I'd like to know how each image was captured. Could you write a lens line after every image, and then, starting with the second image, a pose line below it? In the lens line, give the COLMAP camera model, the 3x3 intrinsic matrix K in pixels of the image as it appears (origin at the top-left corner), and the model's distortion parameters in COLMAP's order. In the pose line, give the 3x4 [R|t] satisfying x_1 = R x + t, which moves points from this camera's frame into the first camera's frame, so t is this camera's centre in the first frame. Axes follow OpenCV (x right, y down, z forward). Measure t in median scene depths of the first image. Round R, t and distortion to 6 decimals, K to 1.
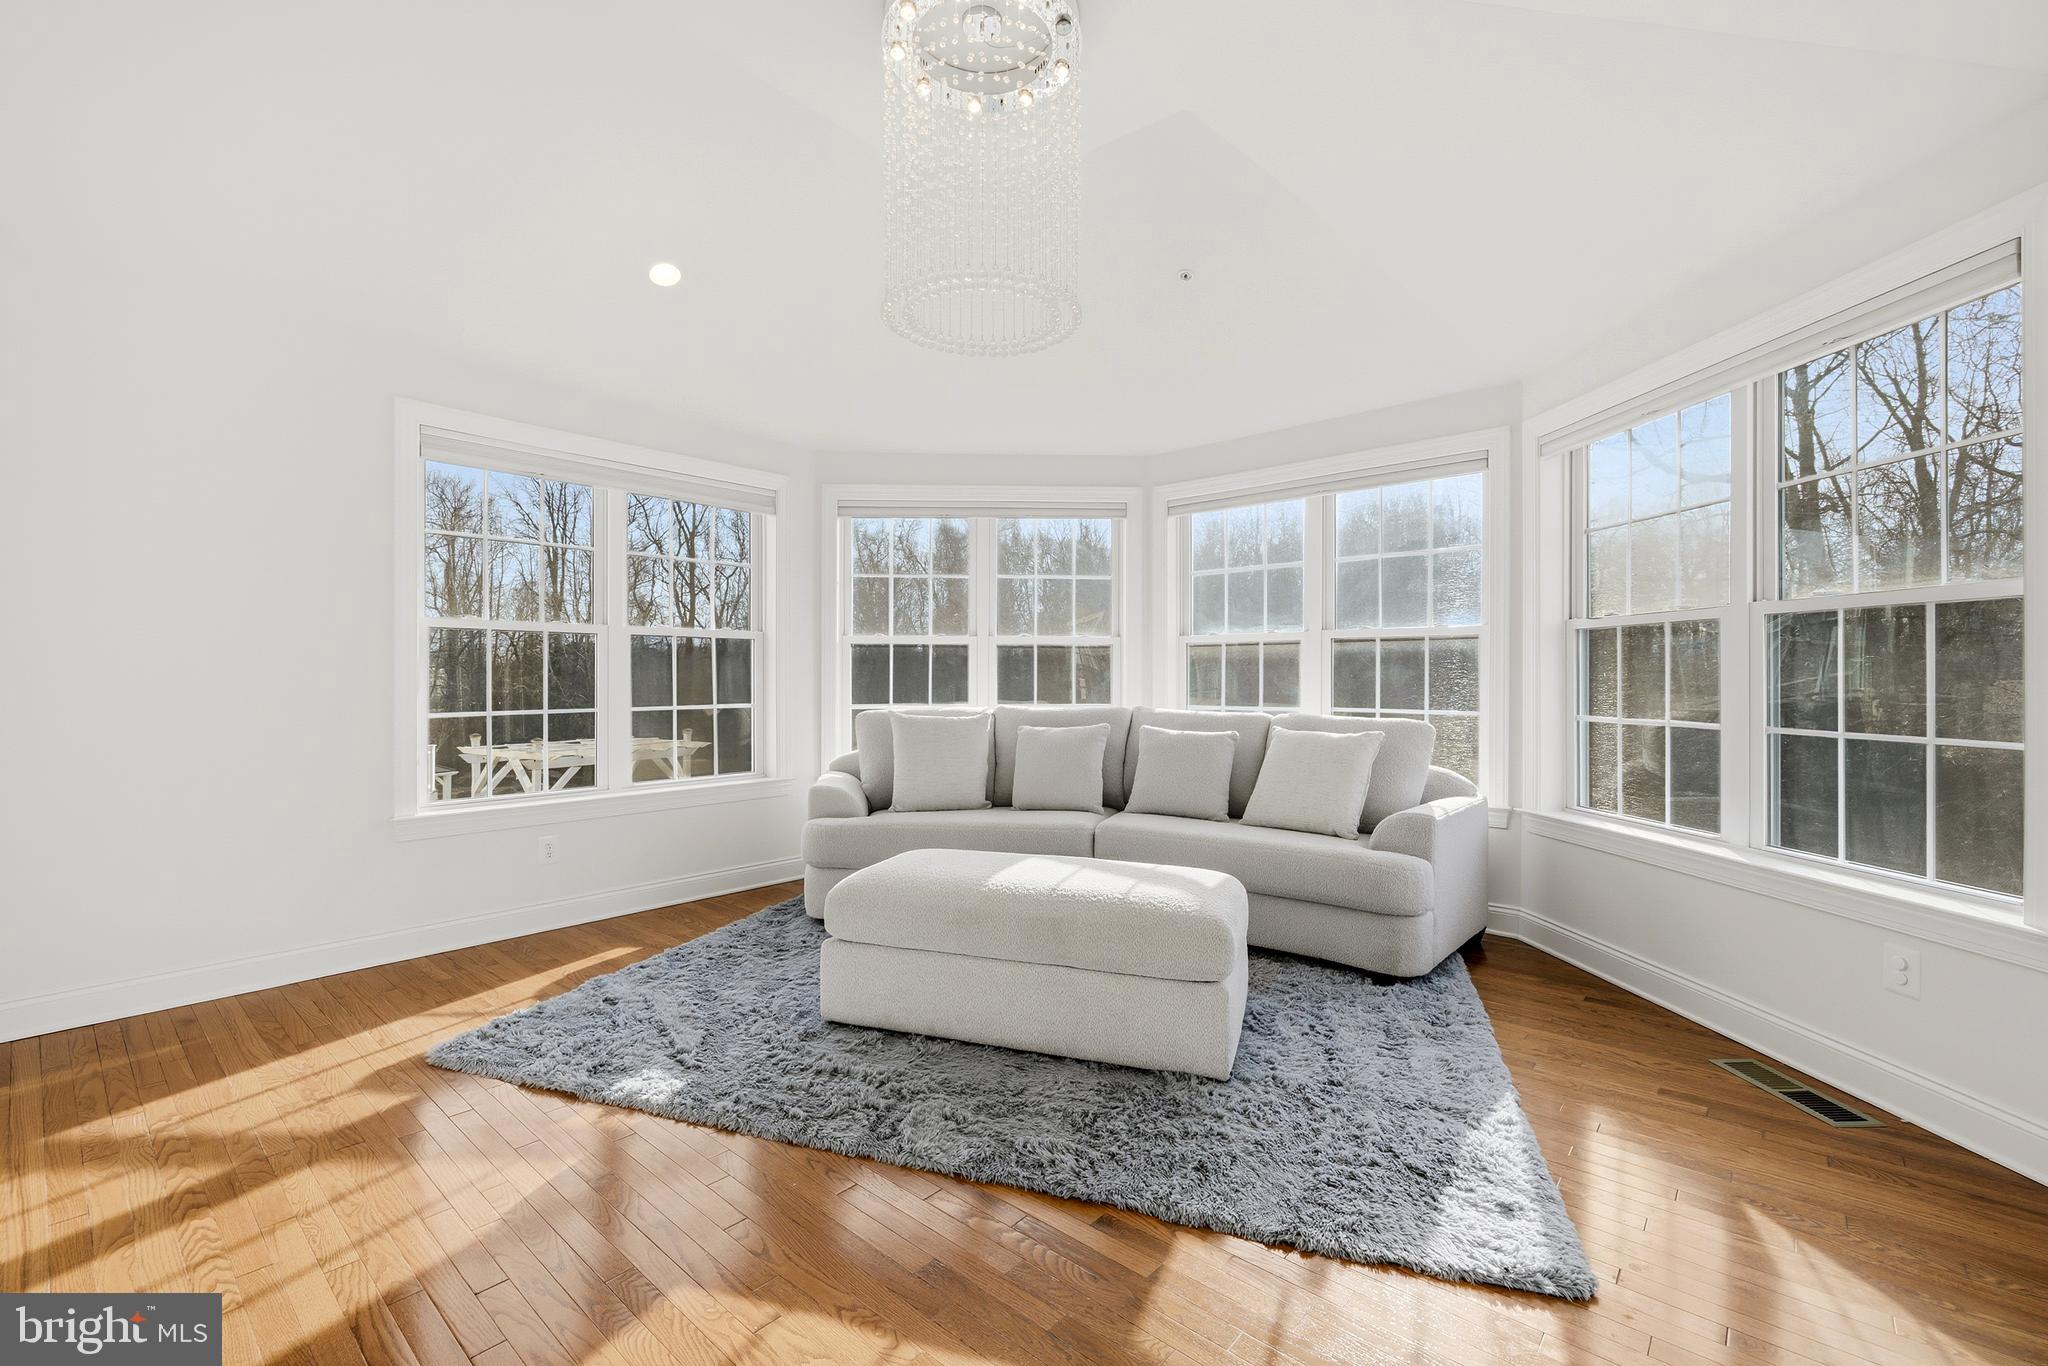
lens RADIAL K [[869.9, 0, 1021.8], [0, 869.9, 673.9], [0, 0, 1]] dist [0.002889, 0.000179]
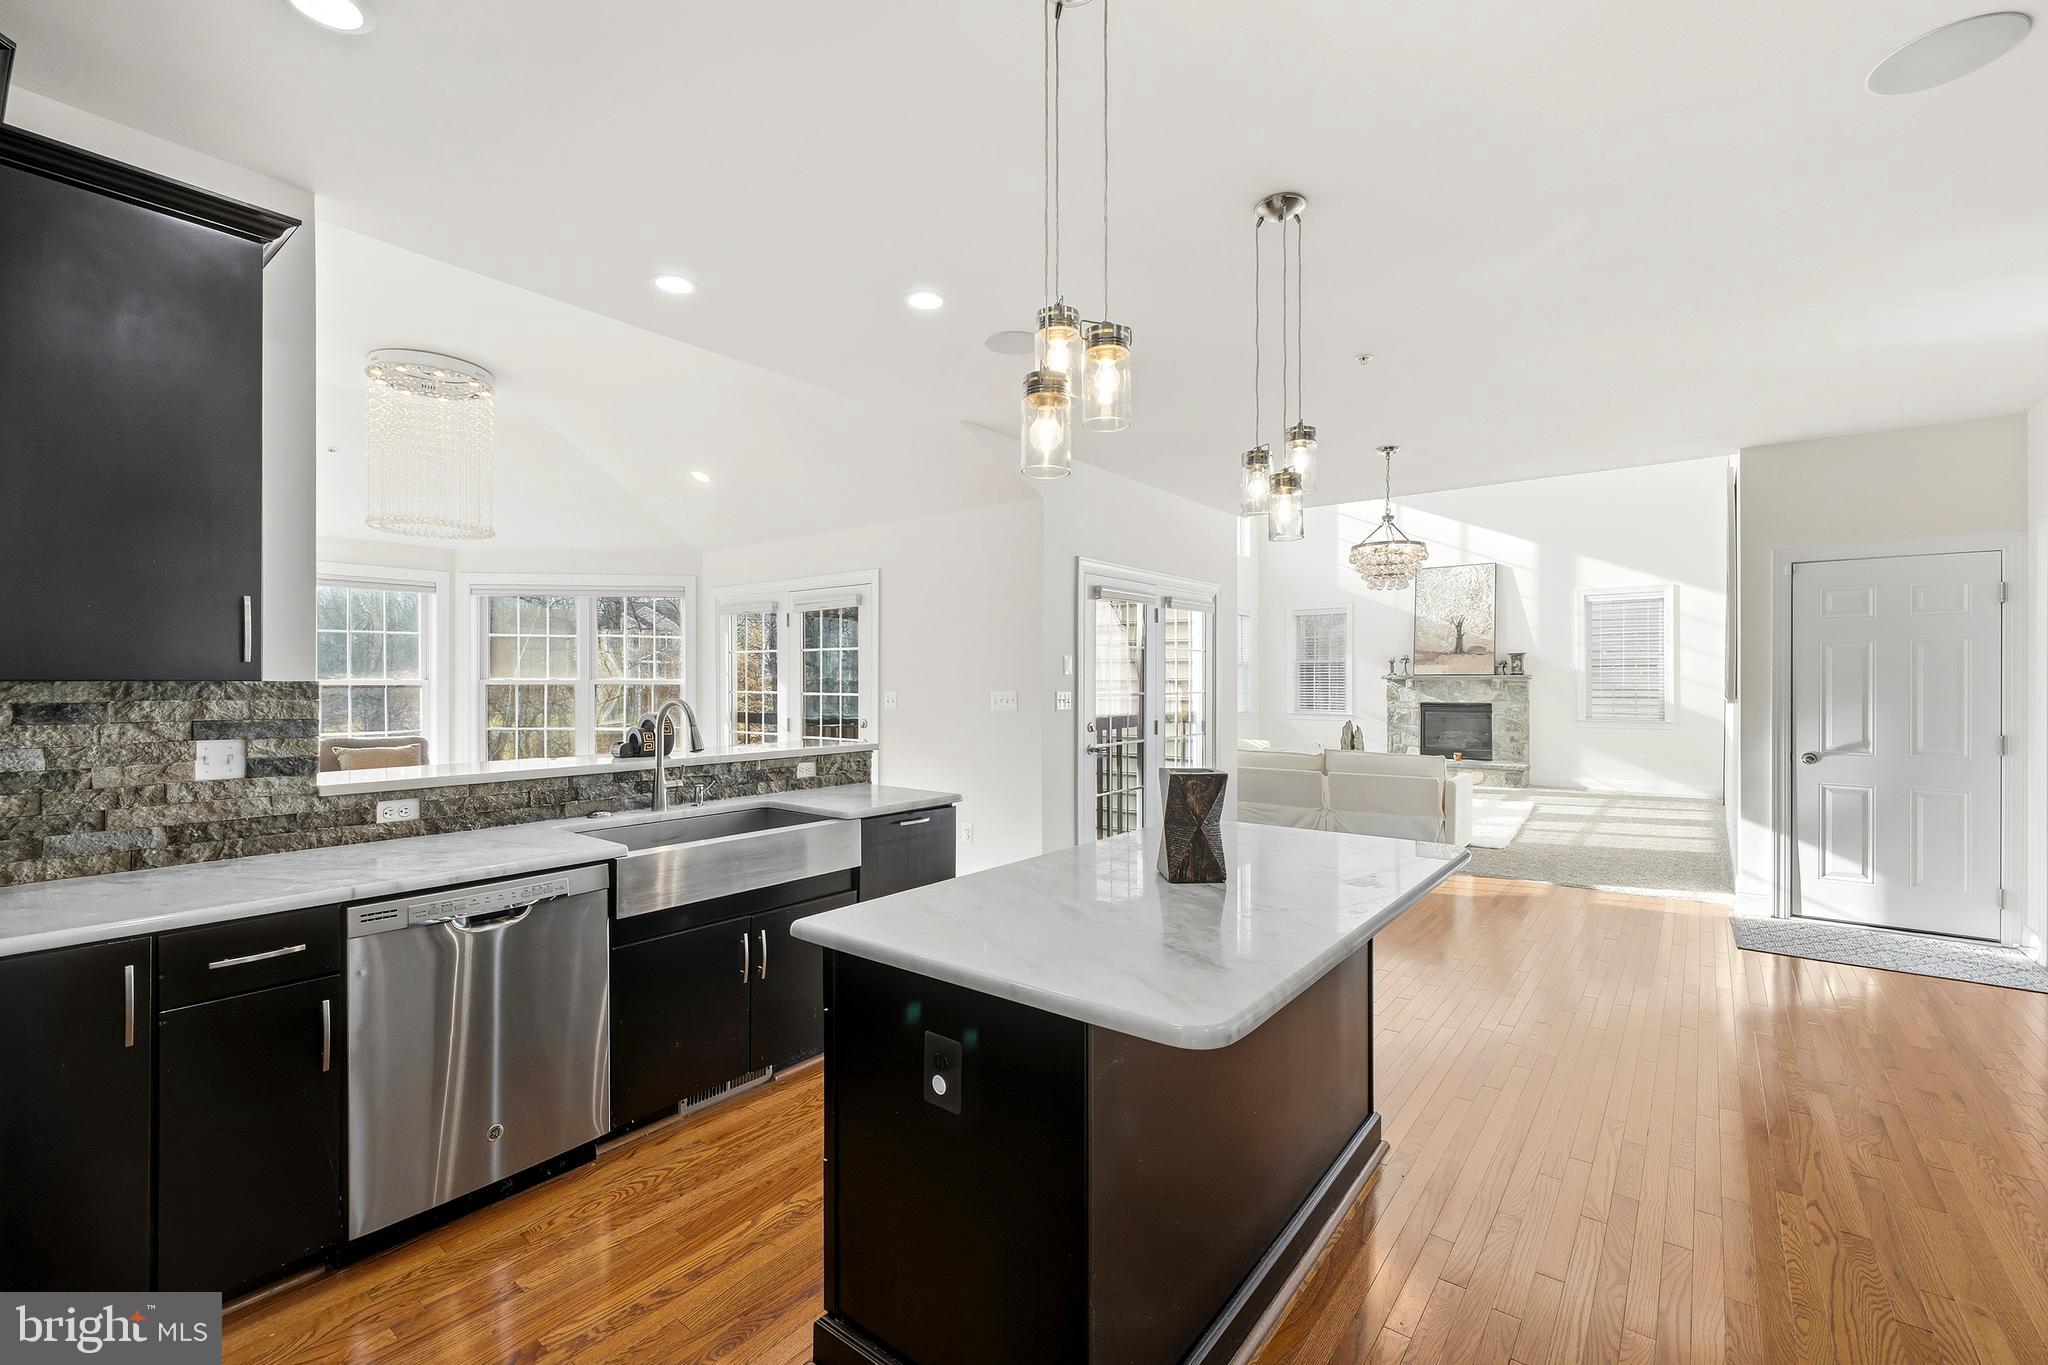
lens RADIAL K [[869.9, 0, 1017.7], [0, 869.9, 681.1], [0, 0, 1]] dist [0.002889, 0.000179]
pose [[-0.057038, -0.001874, 0.998370, -1.543468], [-0.004993, 0.999986, 0.001591, -0.073522], [-0.998360, -0.004894, -0.057046, -0.110686]]
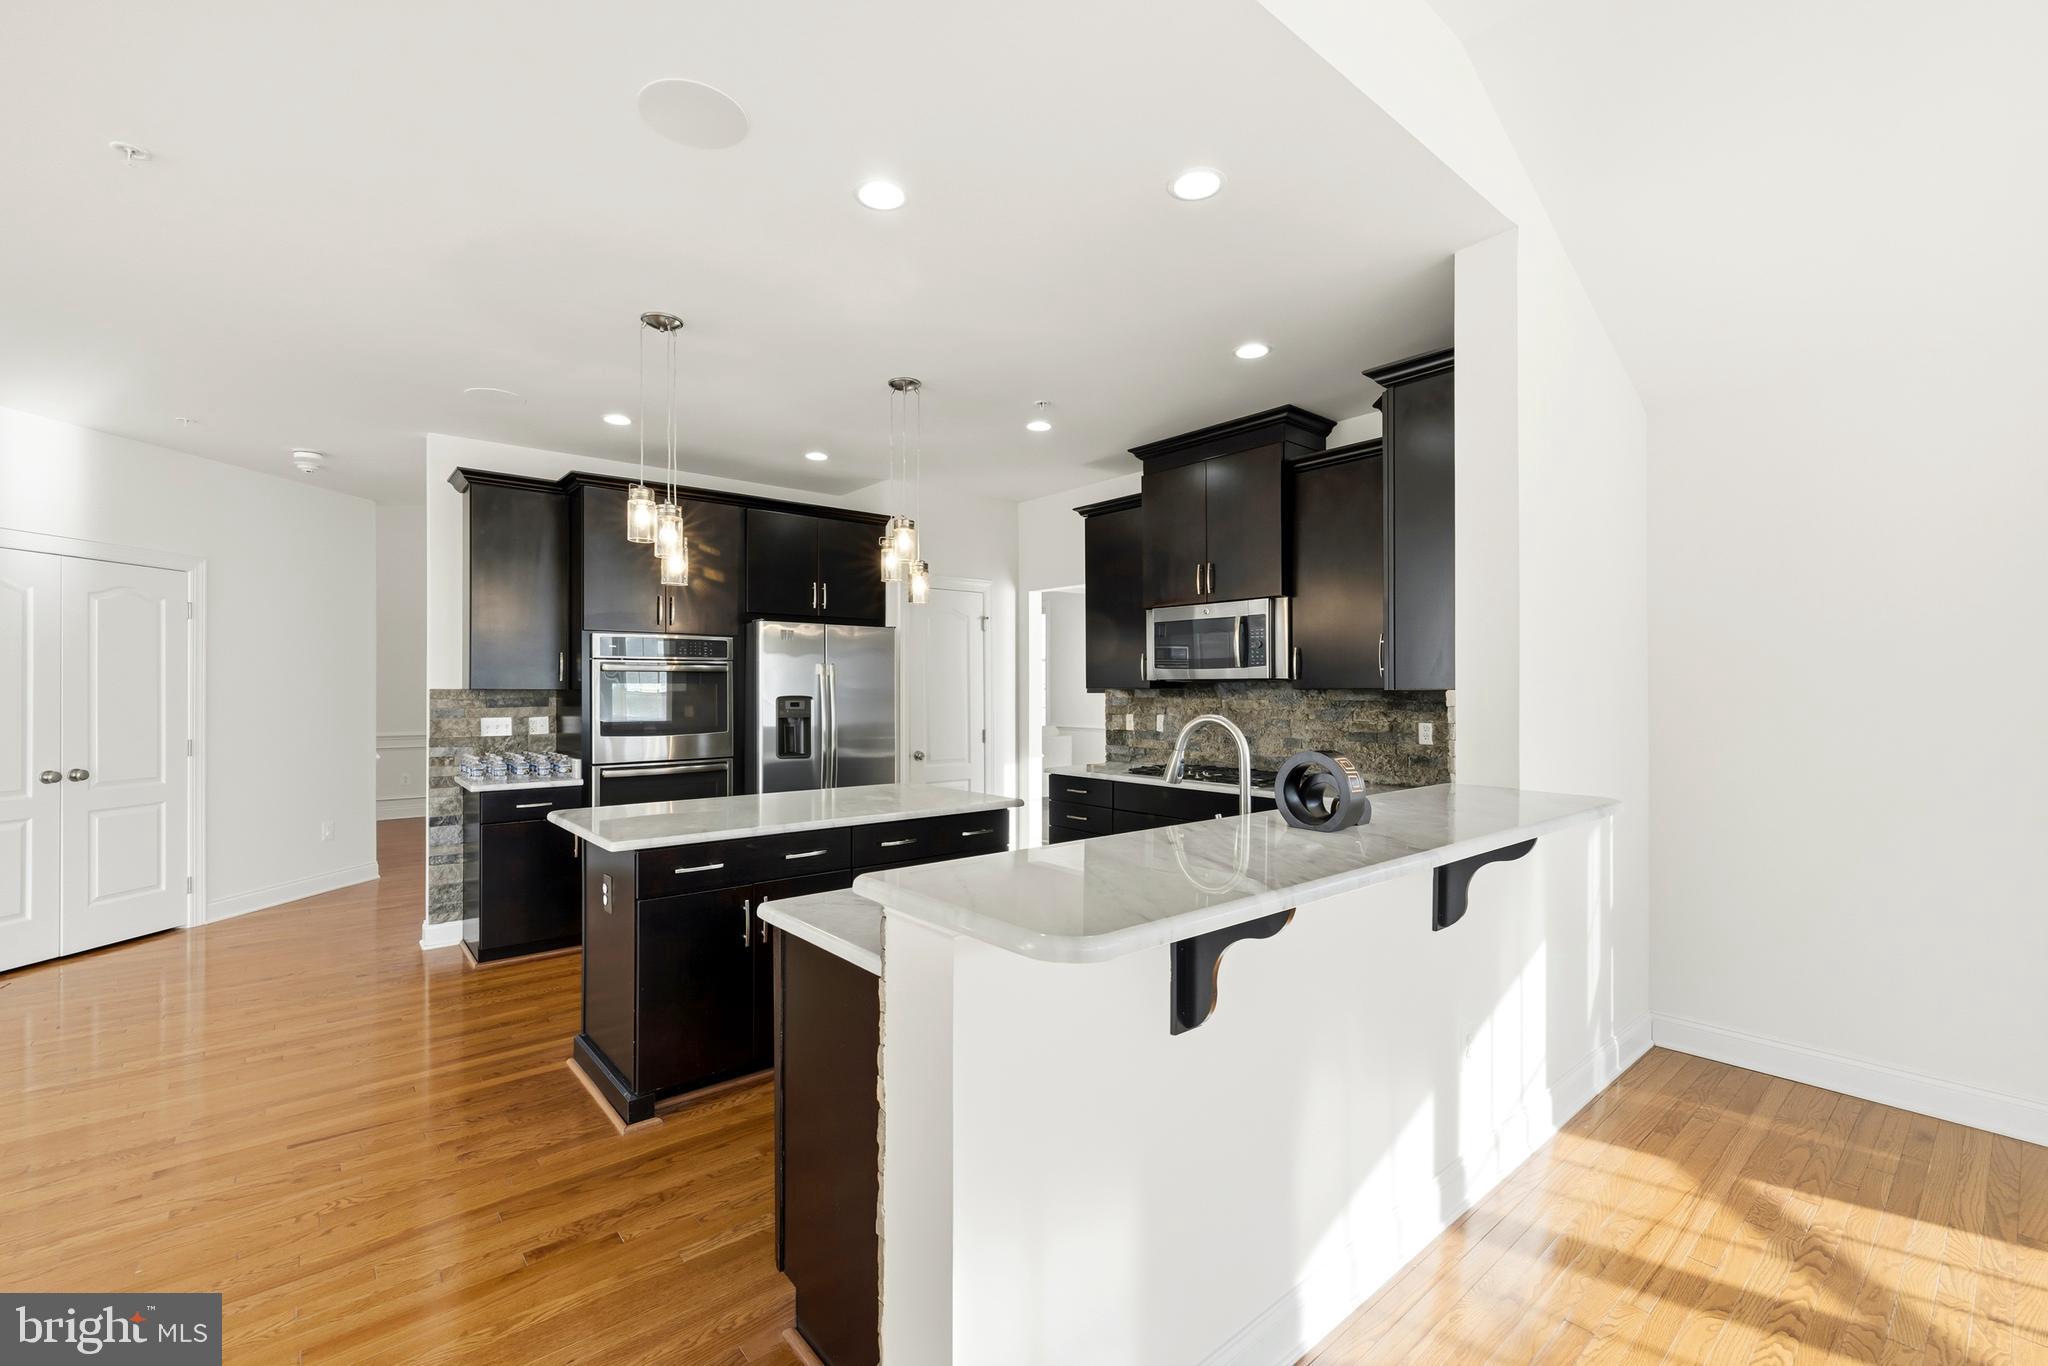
lens RADIAL K [[869.9, 0, 1009.2], [0, 869.9, 685.0], [0, 0, 1]] dist [0.002889, 0.000179]
pose [[-0.157186, -0.006237, -0.987549, 0.103680], [0.003485, 0.999970, -0.006870, -0.069574], [0.987563, -0.004522, -0.157160, 0.166015]]
